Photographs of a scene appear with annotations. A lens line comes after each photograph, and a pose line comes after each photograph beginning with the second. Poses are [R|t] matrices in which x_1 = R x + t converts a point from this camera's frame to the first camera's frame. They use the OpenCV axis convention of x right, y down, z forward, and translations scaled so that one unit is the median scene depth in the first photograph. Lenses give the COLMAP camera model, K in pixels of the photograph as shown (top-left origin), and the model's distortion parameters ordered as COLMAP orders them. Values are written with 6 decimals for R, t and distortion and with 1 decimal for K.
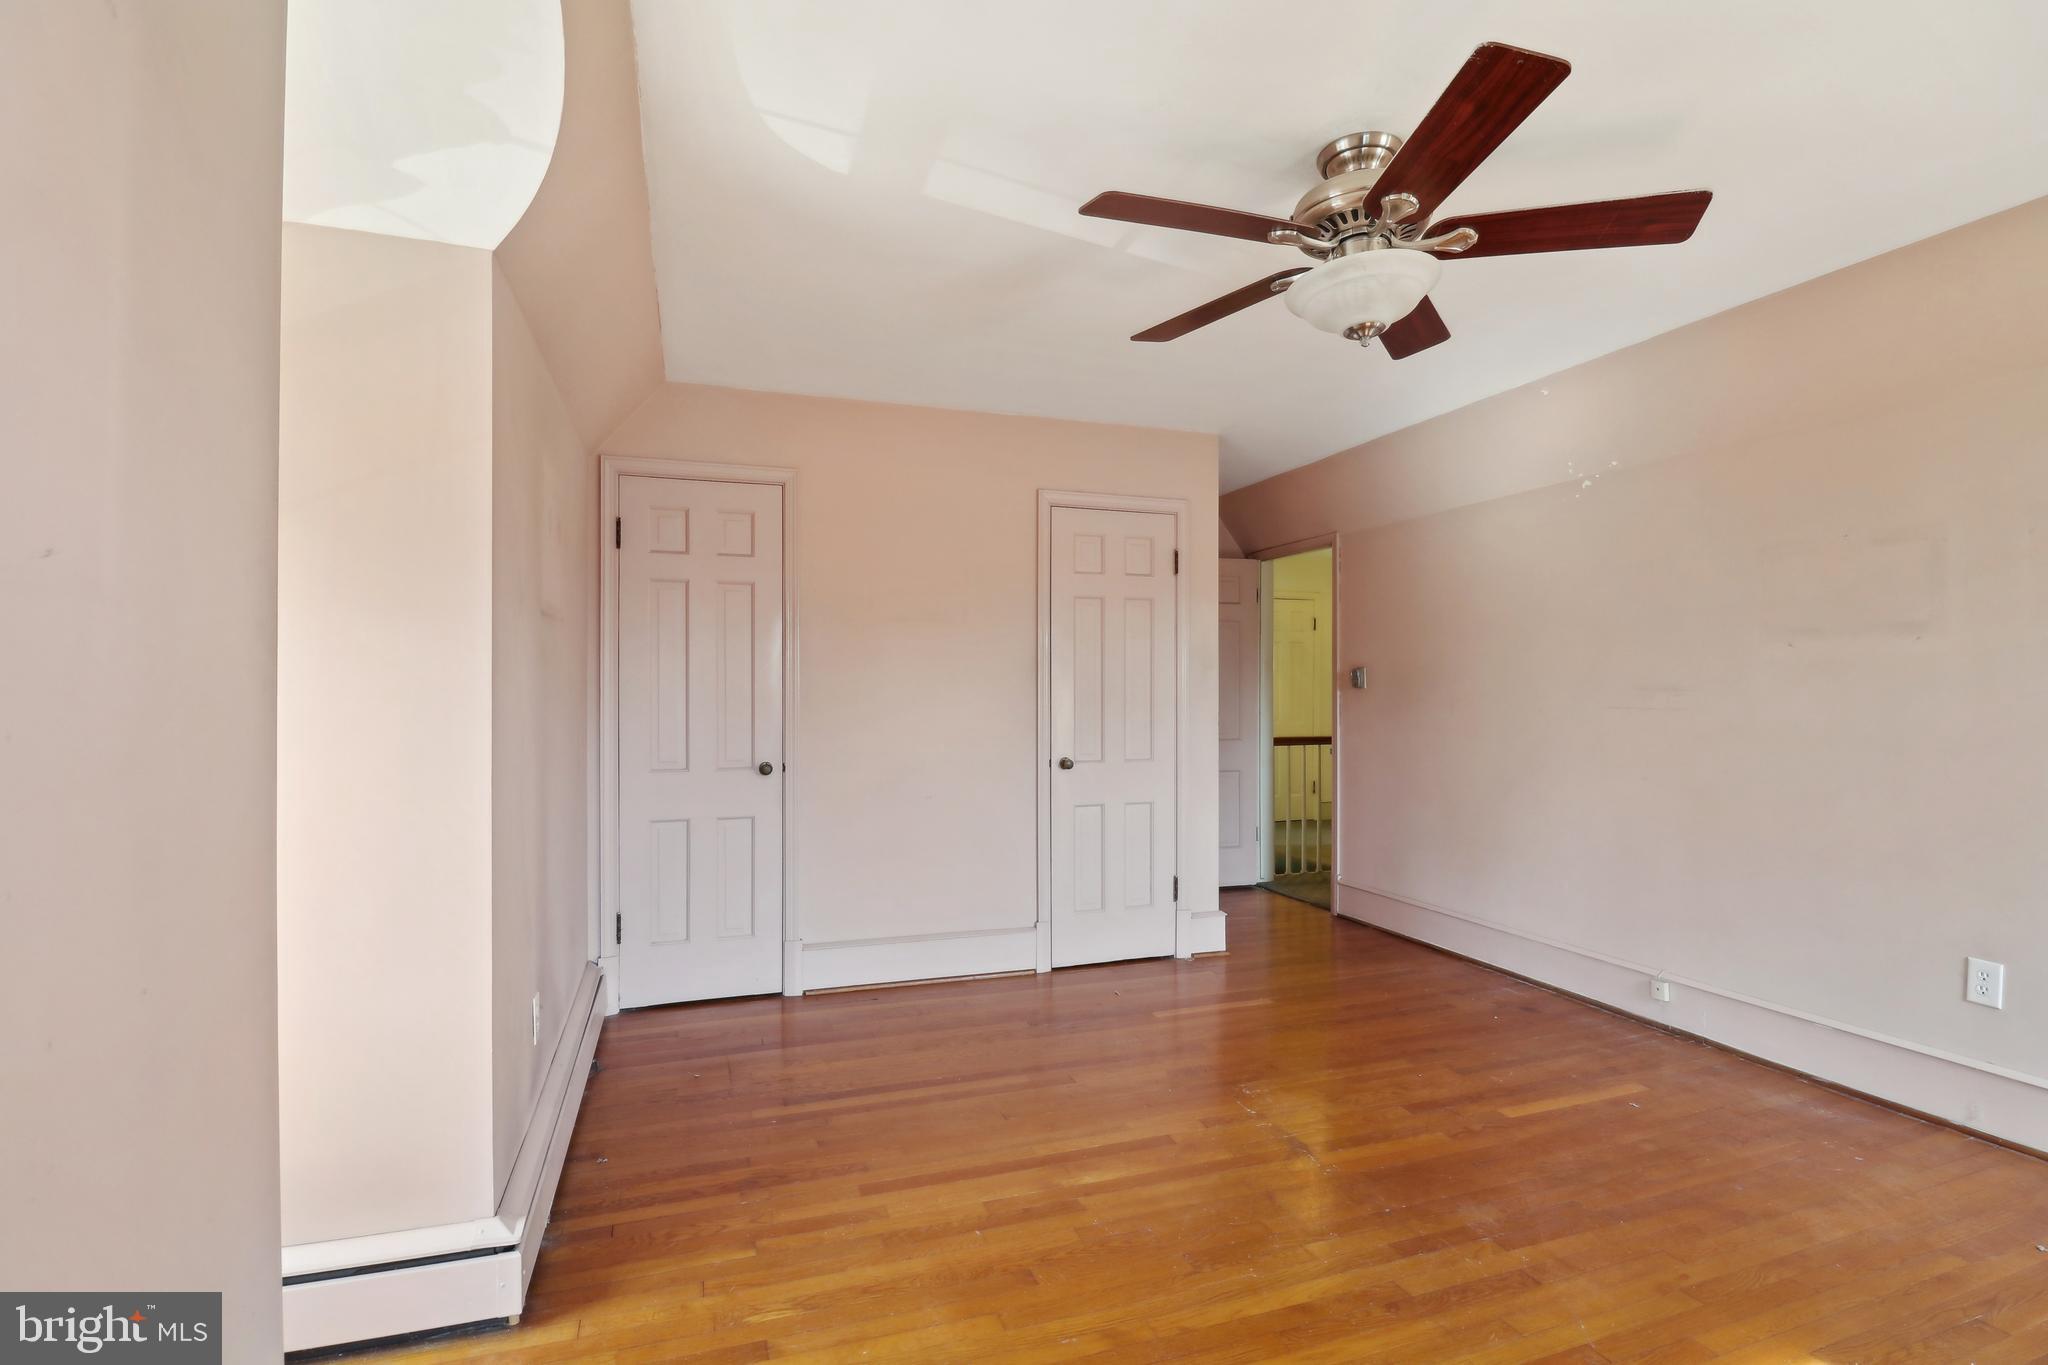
lens RADIAL K [[960.4, 0, 1011.2], [0, 960.4, 679.5], [0, 0, 1]] dist [-0.002378, -0.008612]
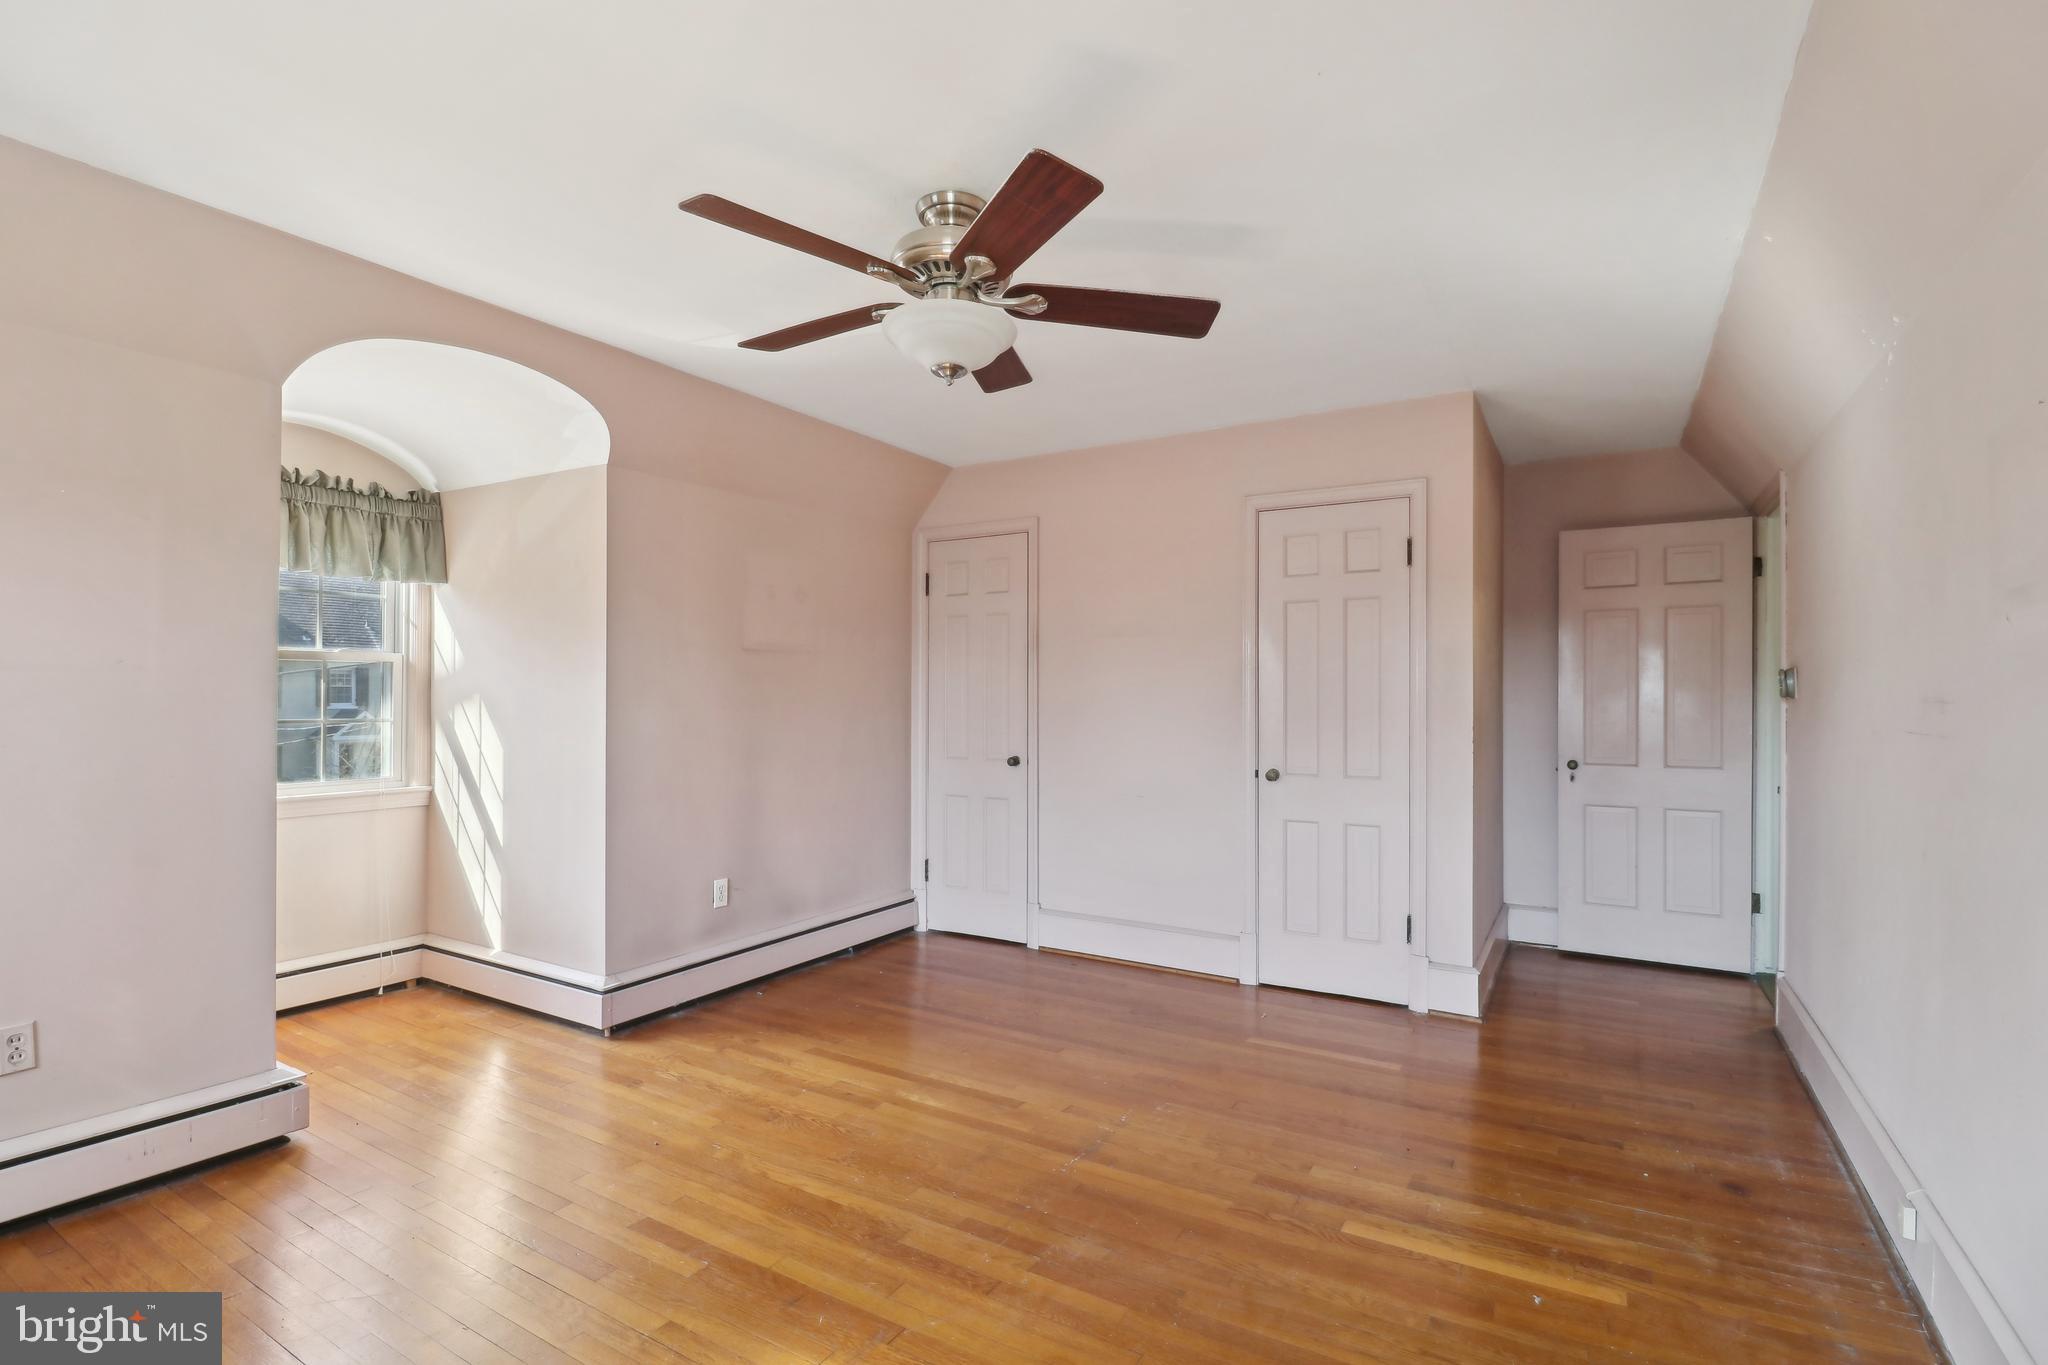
lens RADIAL K [[960.4, 0, 1017.2], [0, 960.4, 688.3], [0, 0, 1]] dist [-0.002378, -0.008612]
pose [[0.642393, -0.006030, -0.766352, 0.824625], [0.004698, 0.999981, -0.003930, 0.003676], [0.766361, -0.001076, 0.642409, 0.235538]]
